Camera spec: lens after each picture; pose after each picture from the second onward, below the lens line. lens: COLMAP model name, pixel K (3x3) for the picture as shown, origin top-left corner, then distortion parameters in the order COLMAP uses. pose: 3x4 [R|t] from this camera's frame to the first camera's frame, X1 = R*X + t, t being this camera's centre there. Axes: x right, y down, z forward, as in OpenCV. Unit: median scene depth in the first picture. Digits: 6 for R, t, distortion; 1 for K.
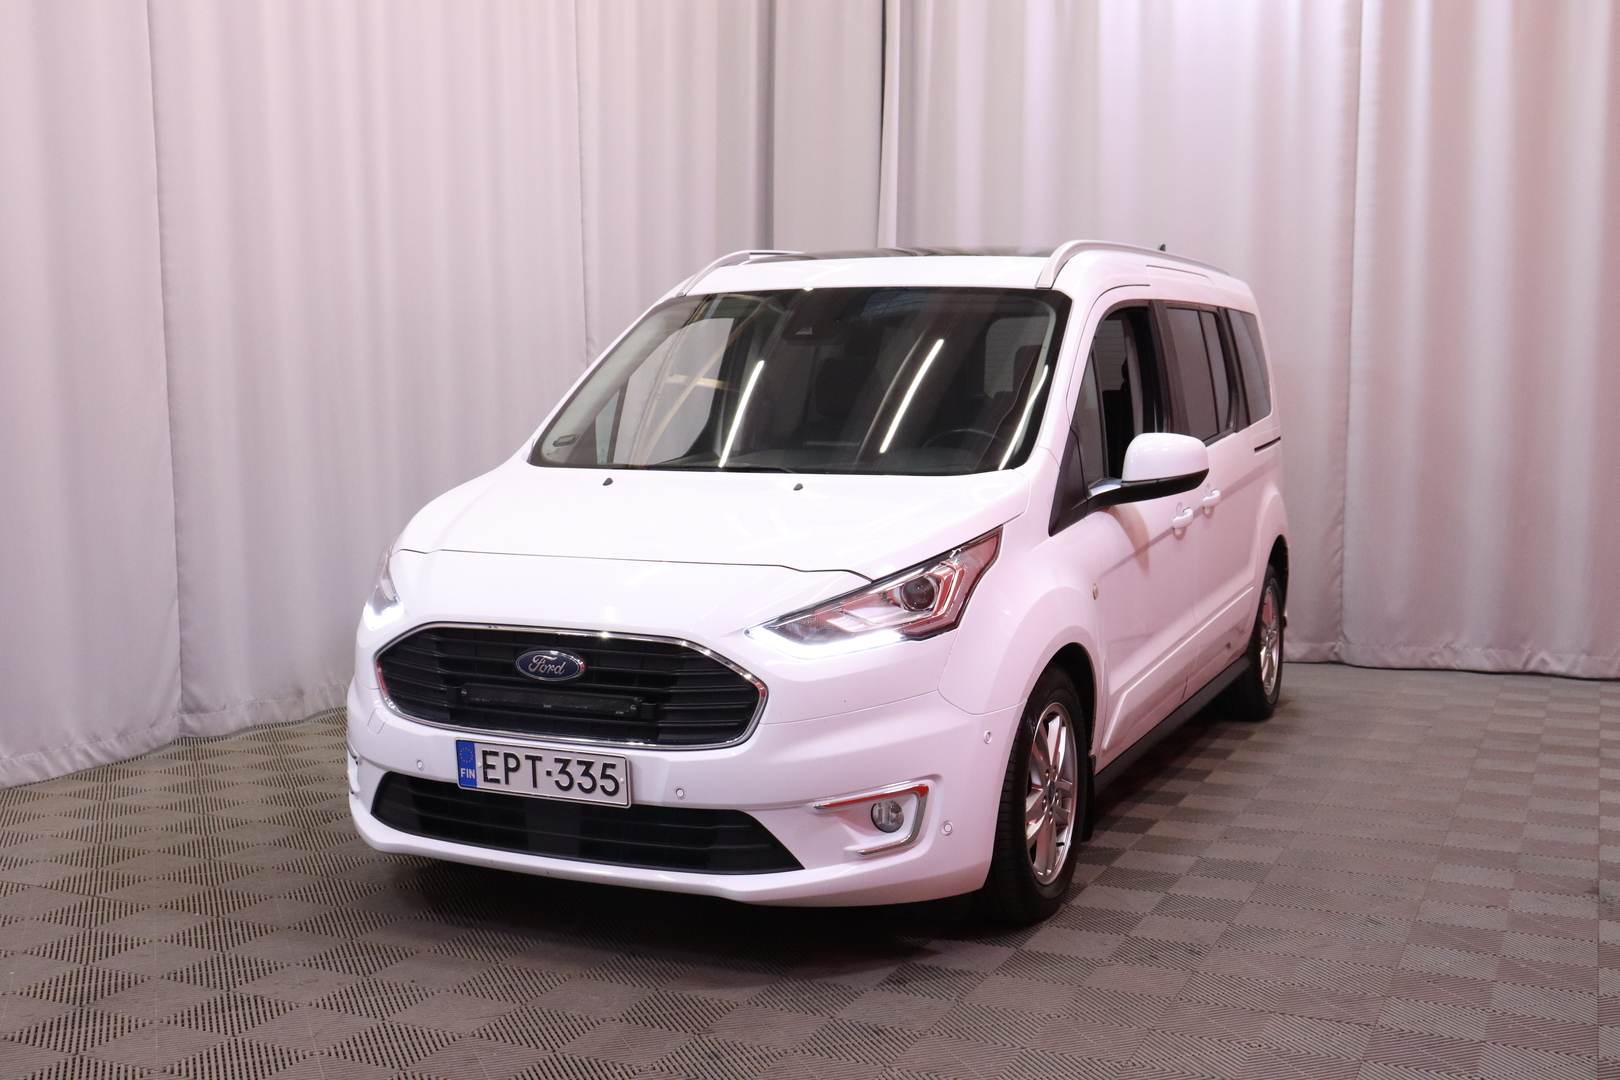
lens RADIAL K [[1813.9, 0, 808.3], [0, 1813.9, 552.4], [0, 0, 1]] dist [-0.031328, 0.000000]
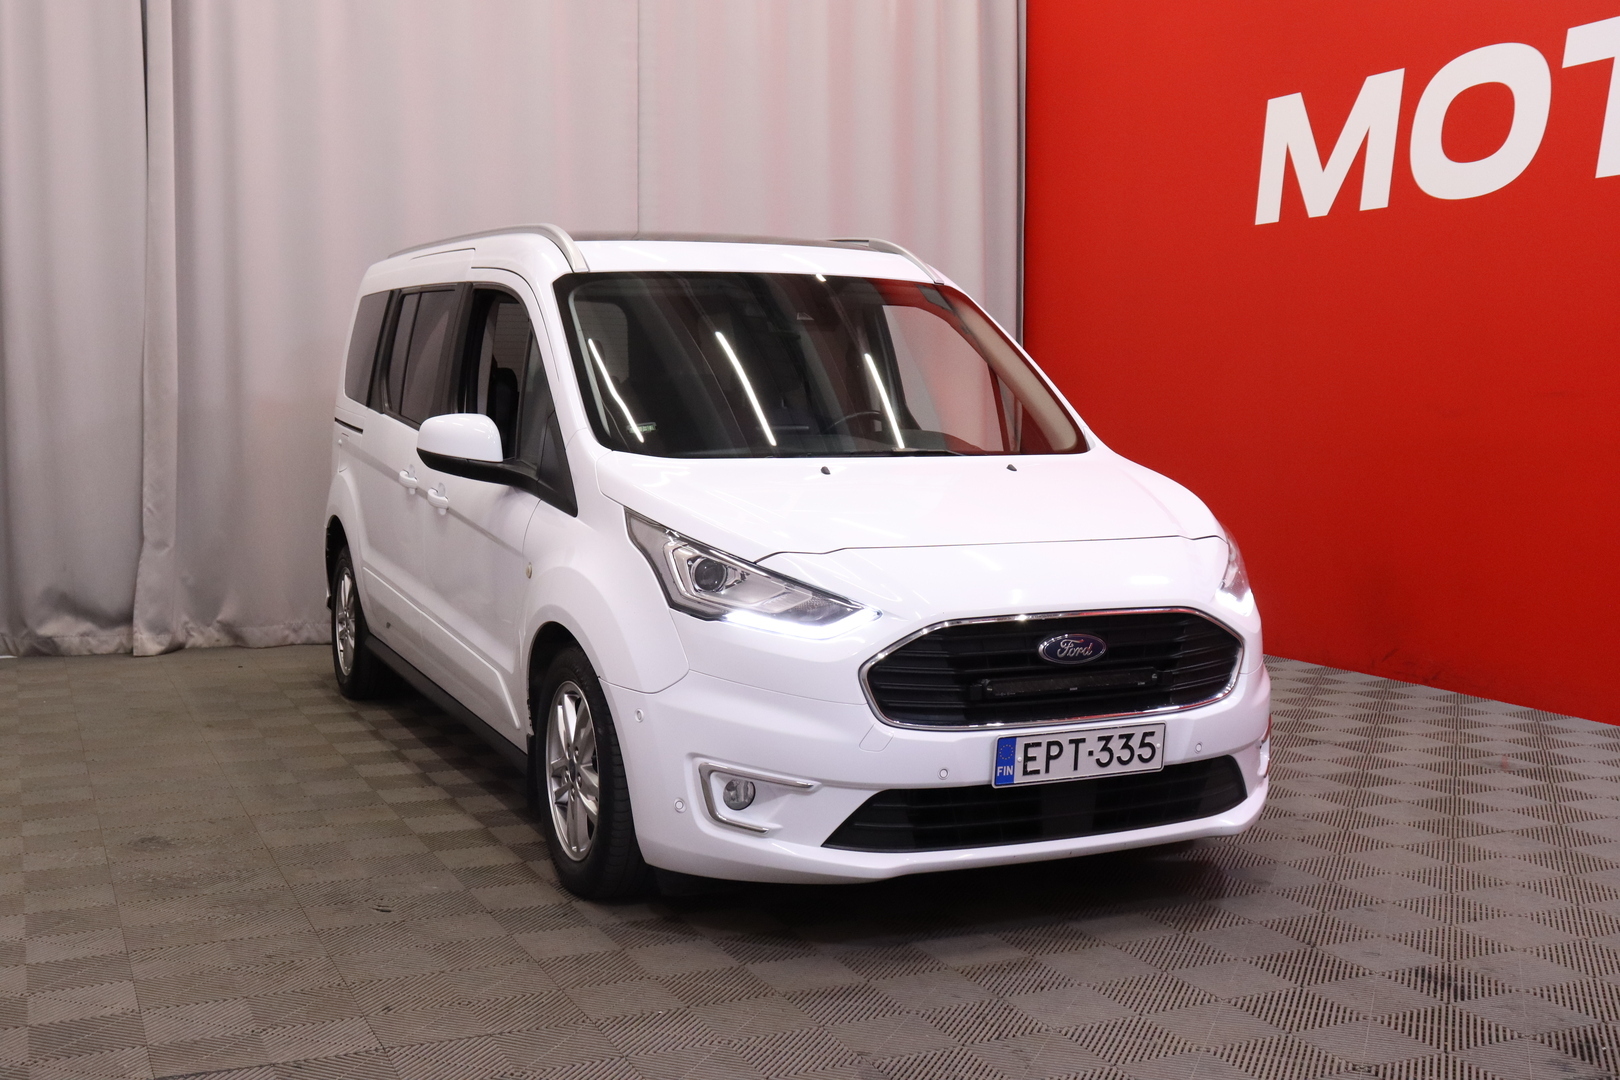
lens RADIAL K [[1813.9, 0, 801.8], [0, 1813.9, 527.2], [0, 0, 1]] dist [-0.031328, 0.000000]
pose [[0.649197, -0.063056, 0.758002, -1.008561], [0.063496, 0.997572, 0.028604, -0.044355], [-0.757965, 0.029560, 0.651625, 0.451870]]
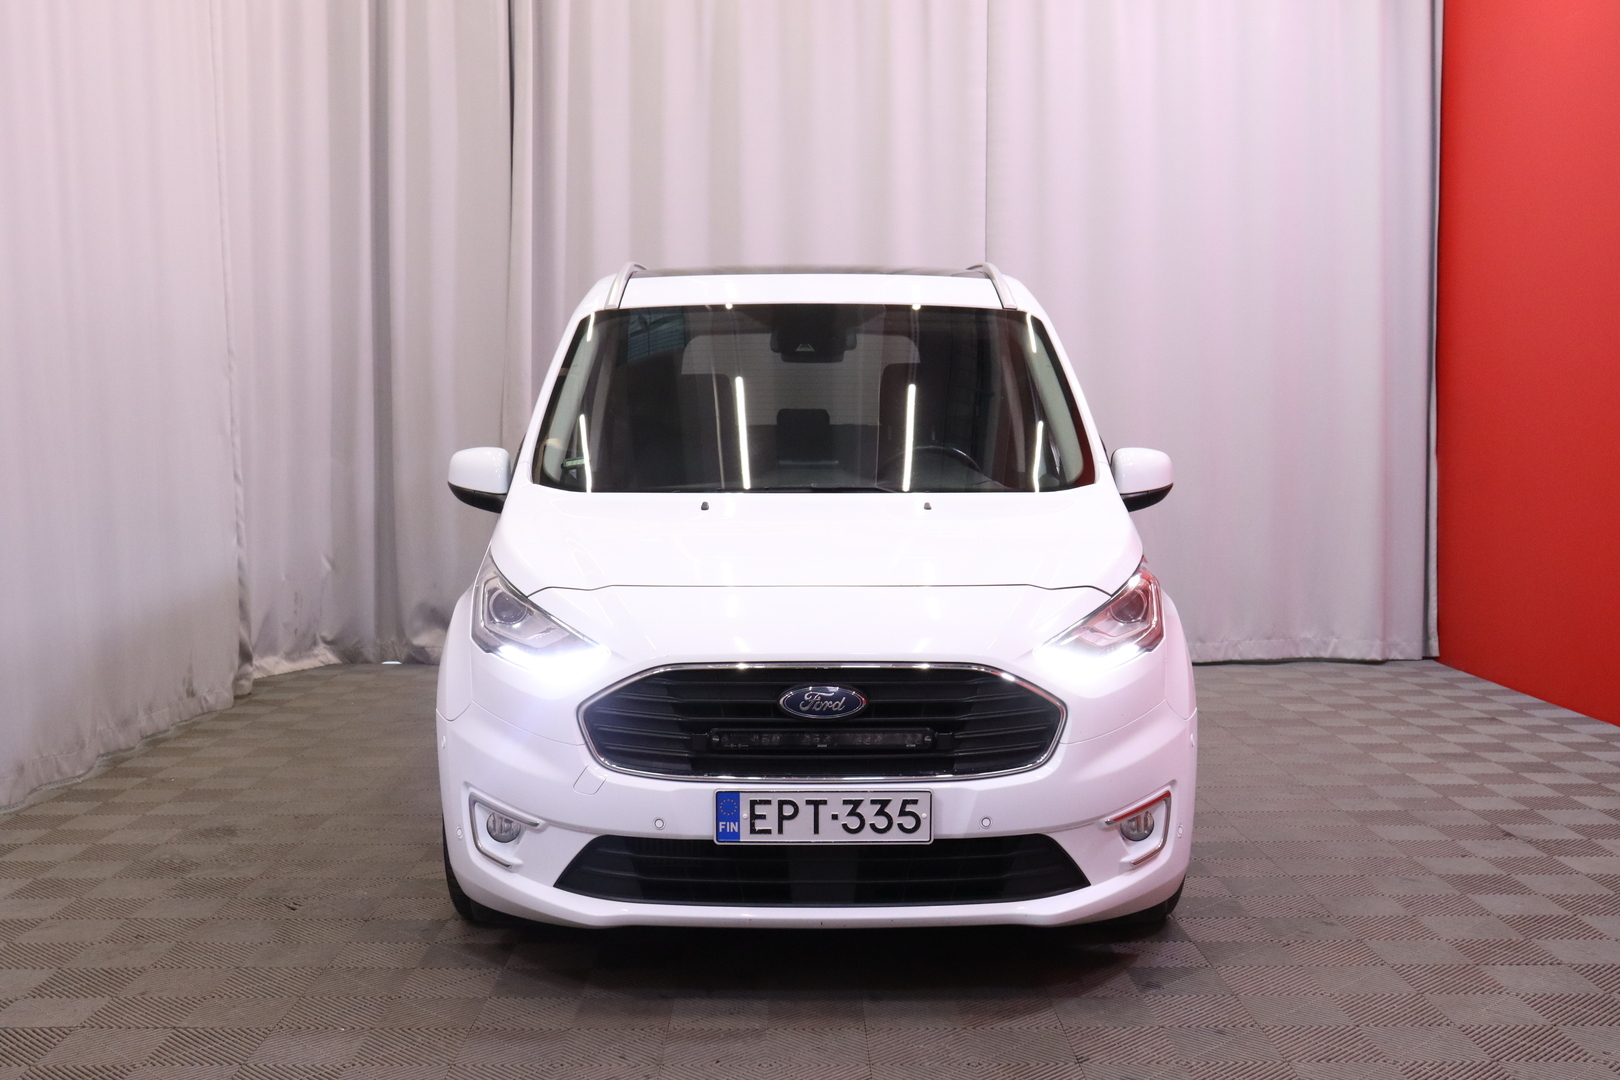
lens RADIAL K [[1813.9, 0, 805.7], [0, 1813.9, 542.3], [0, 0, 1]] dist [-0.031328, 0.000000]
pose [[0.904887, -0.035555, 0.424165, -0.547129], [0.041557, 0.999124, -0.004905, -0.016224], [-0.423619, 0.022066, 0.905572, 0.151448]]
